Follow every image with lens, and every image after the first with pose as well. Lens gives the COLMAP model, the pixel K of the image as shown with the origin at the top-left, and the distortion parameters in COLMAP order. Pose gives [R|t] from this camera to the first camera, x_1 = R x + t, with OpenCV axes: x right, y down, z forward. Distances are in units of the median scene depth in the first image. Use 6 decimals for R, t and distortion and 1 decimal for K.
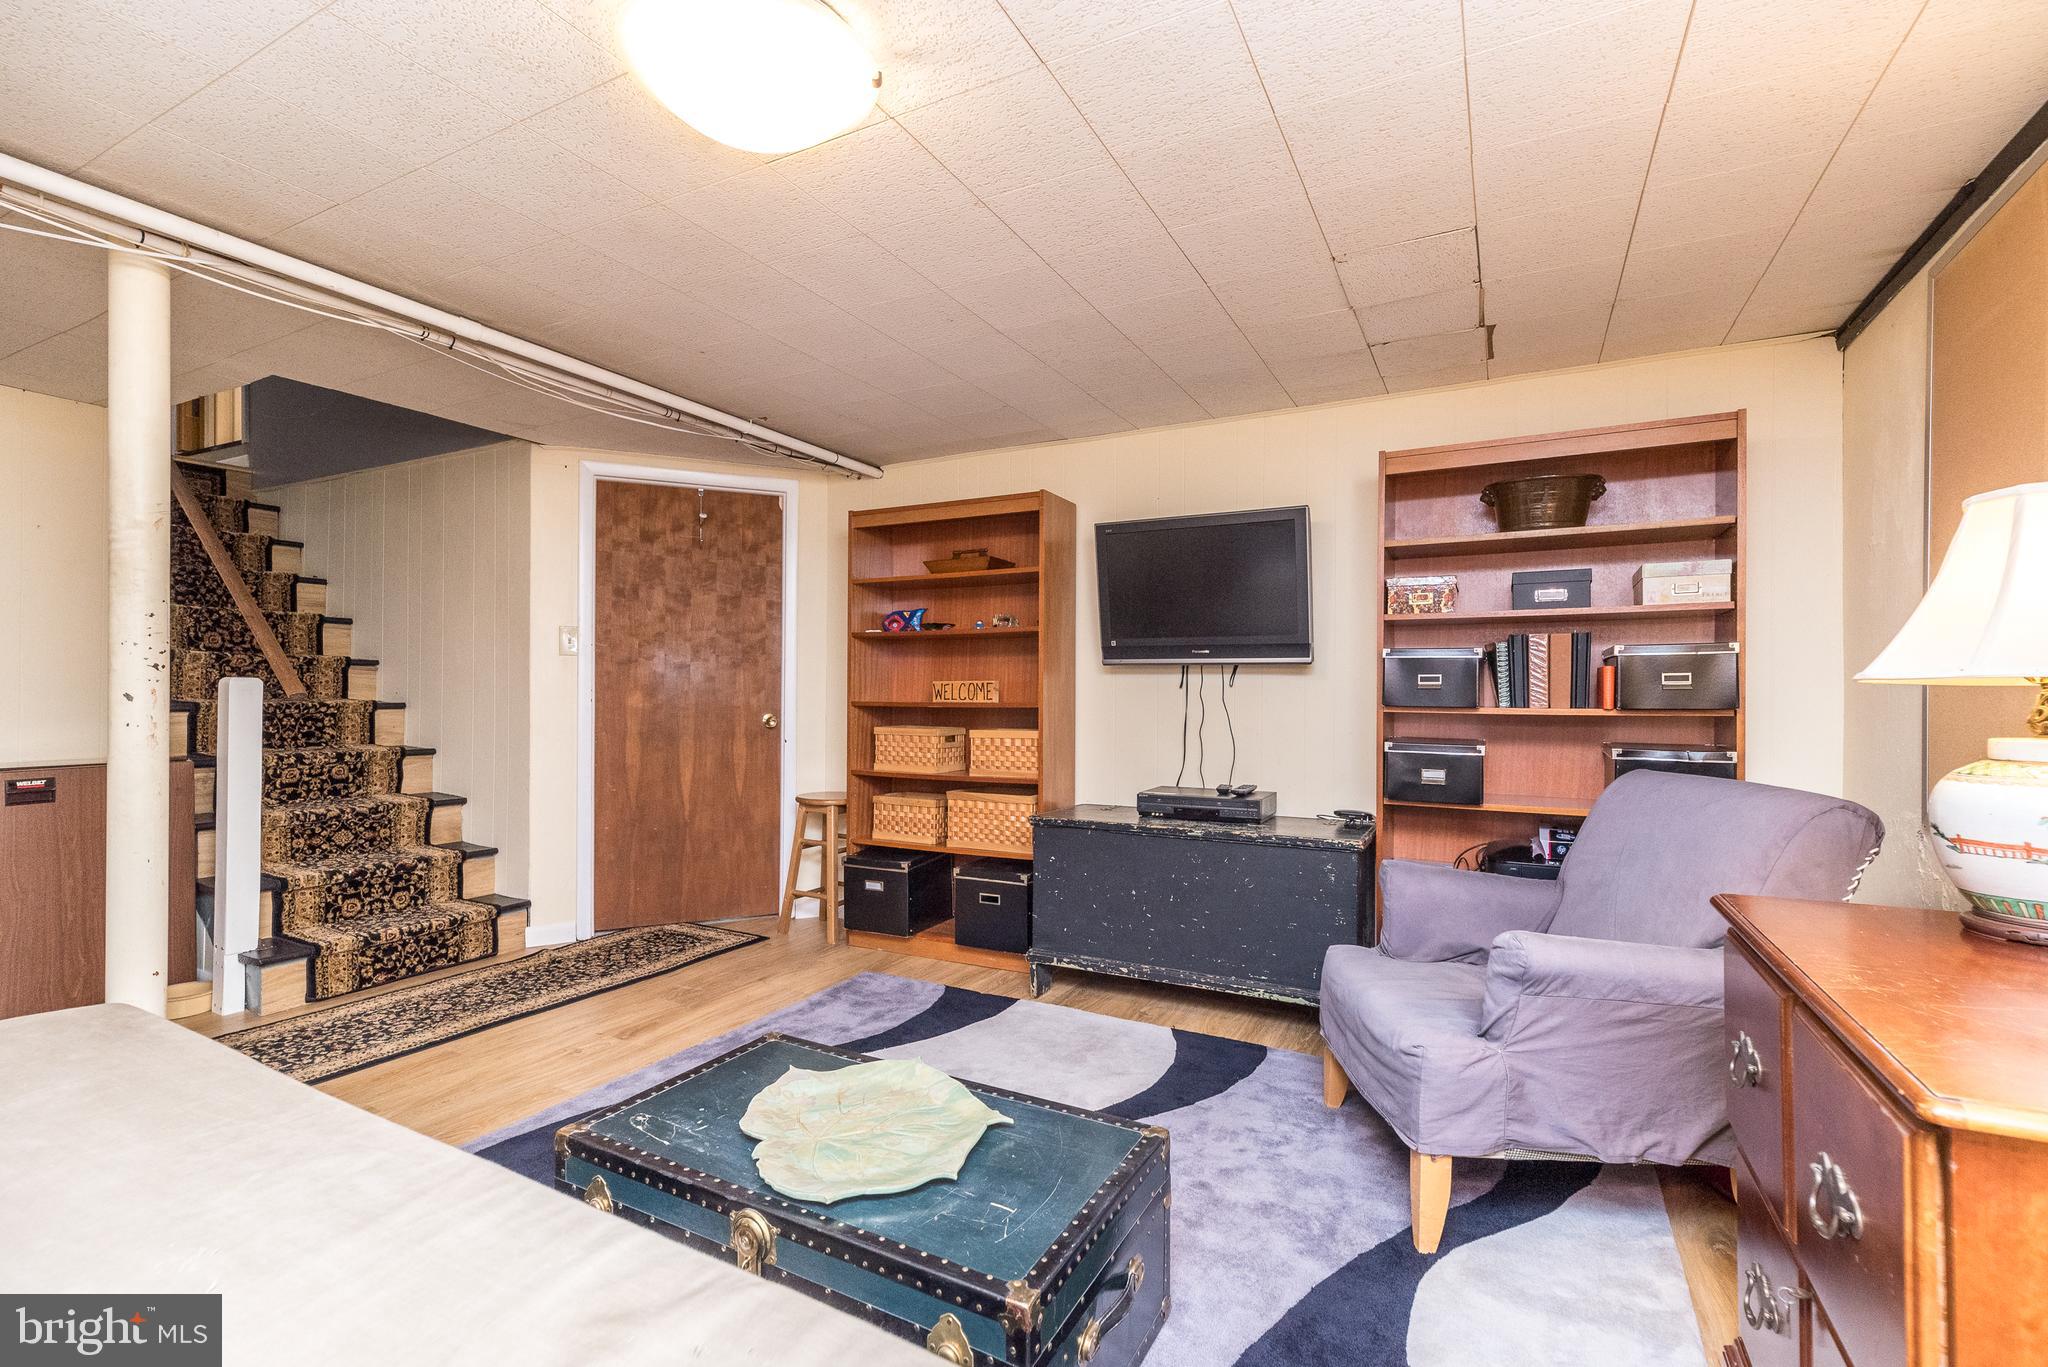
lens RADIAL K [[916.9, 0, 1030.9], [0, 916.9, 689.9], [0, 0, 1]] dist [0.001786, 0.000136]
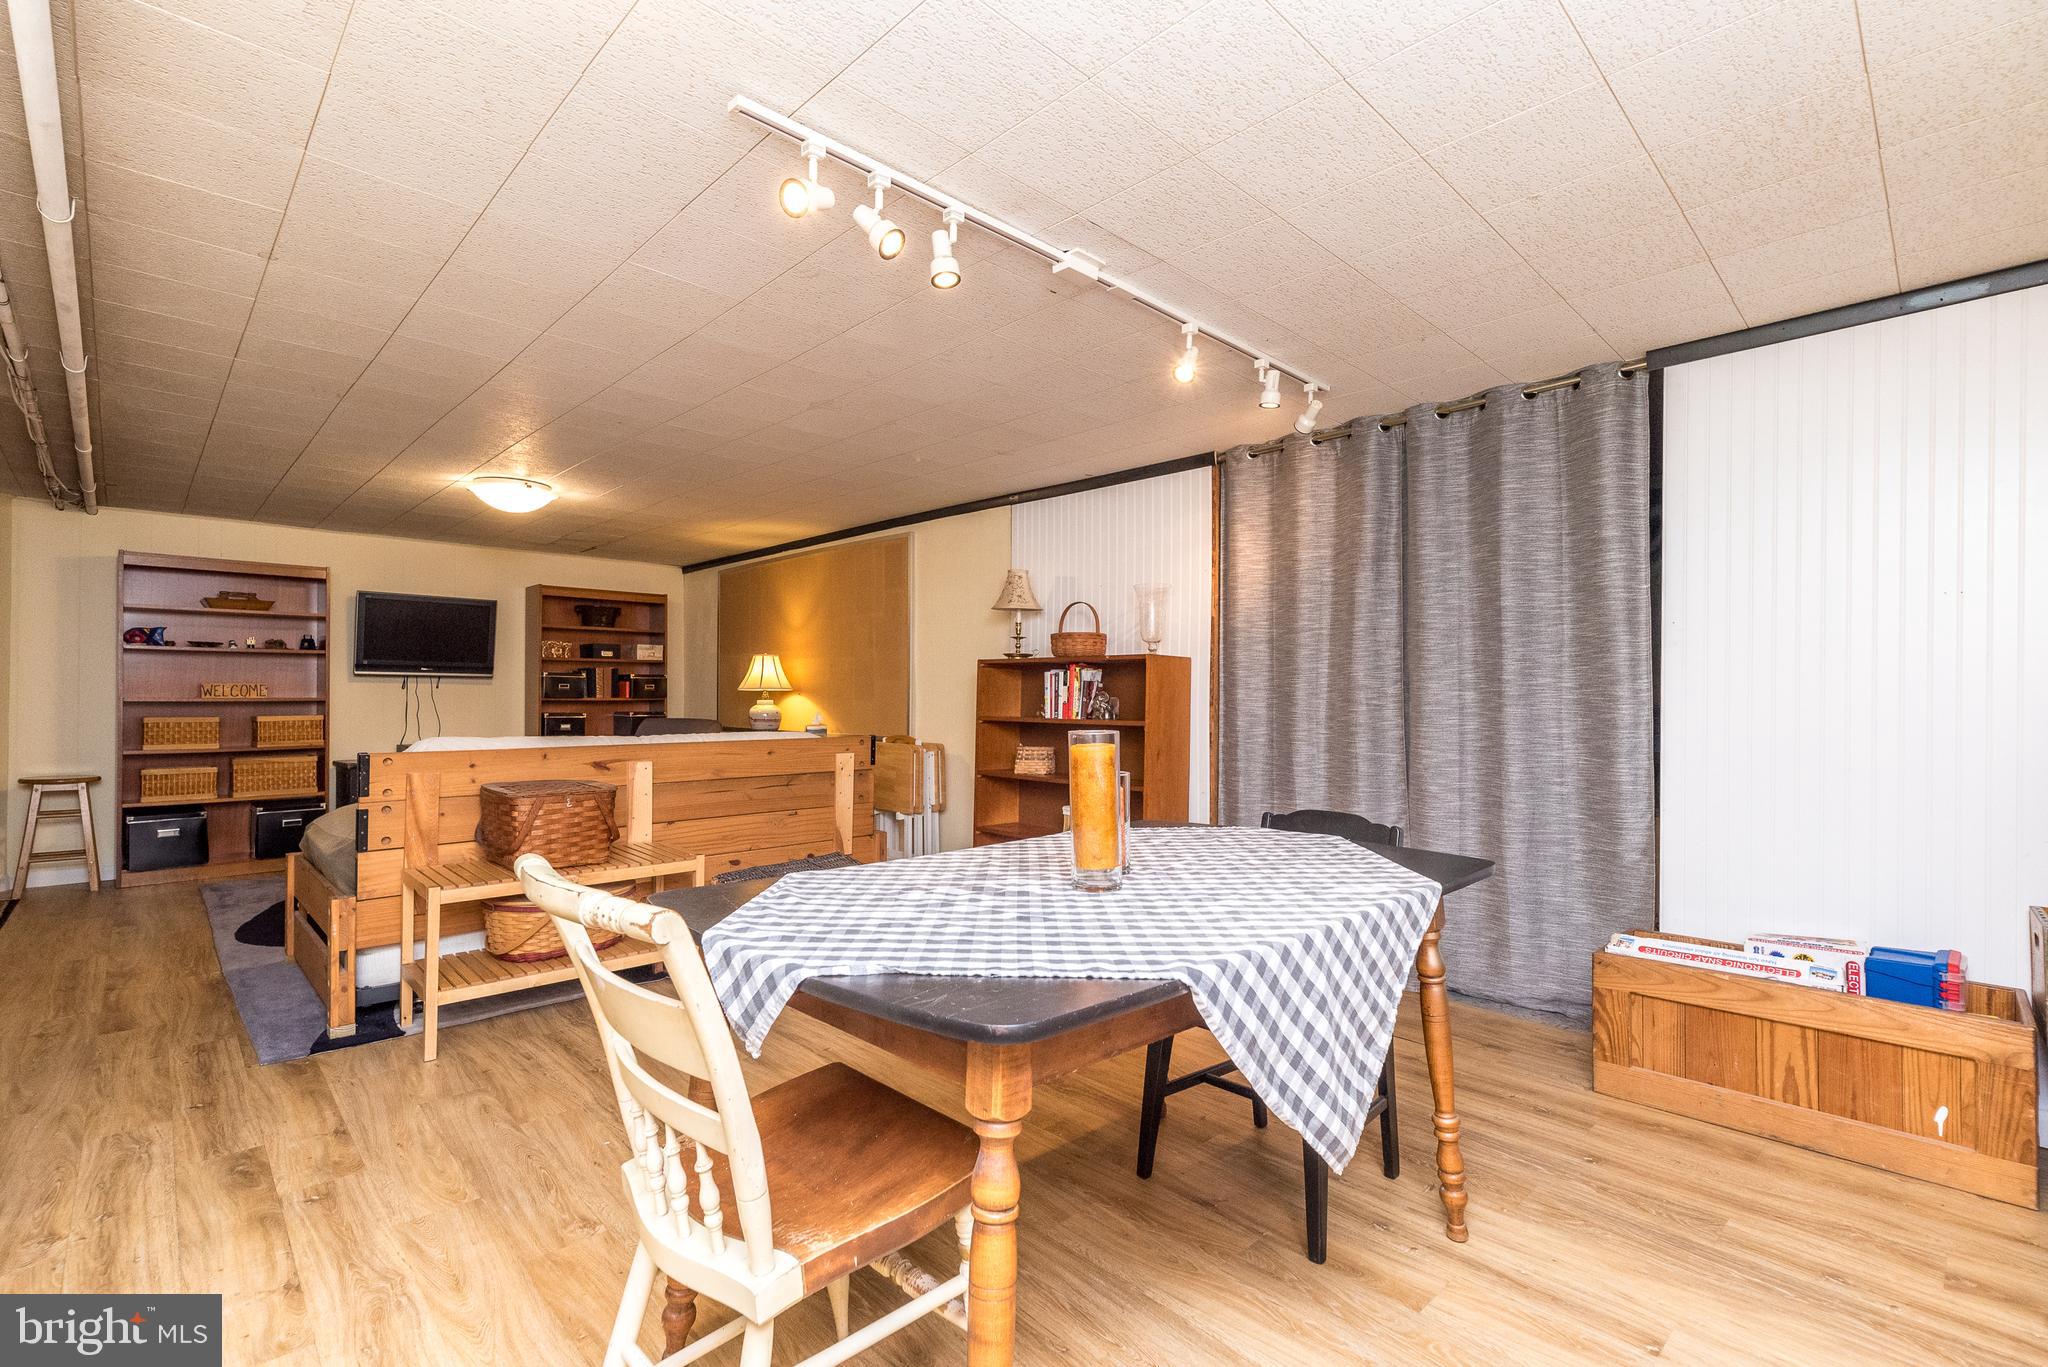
lens RADIAL K [[916.9, 0, 1030.9], [0, 916.9, 689.9], [0, 0, 1]] dist [0.001786, 0.000136]
pose [[0.304315, -0.000197, 0.952571, -1.168559], [-0.003270, 0.999994, 0.001251, -0.005701], [-0.952566, -0.003496, 0.304313, -0.695564]]
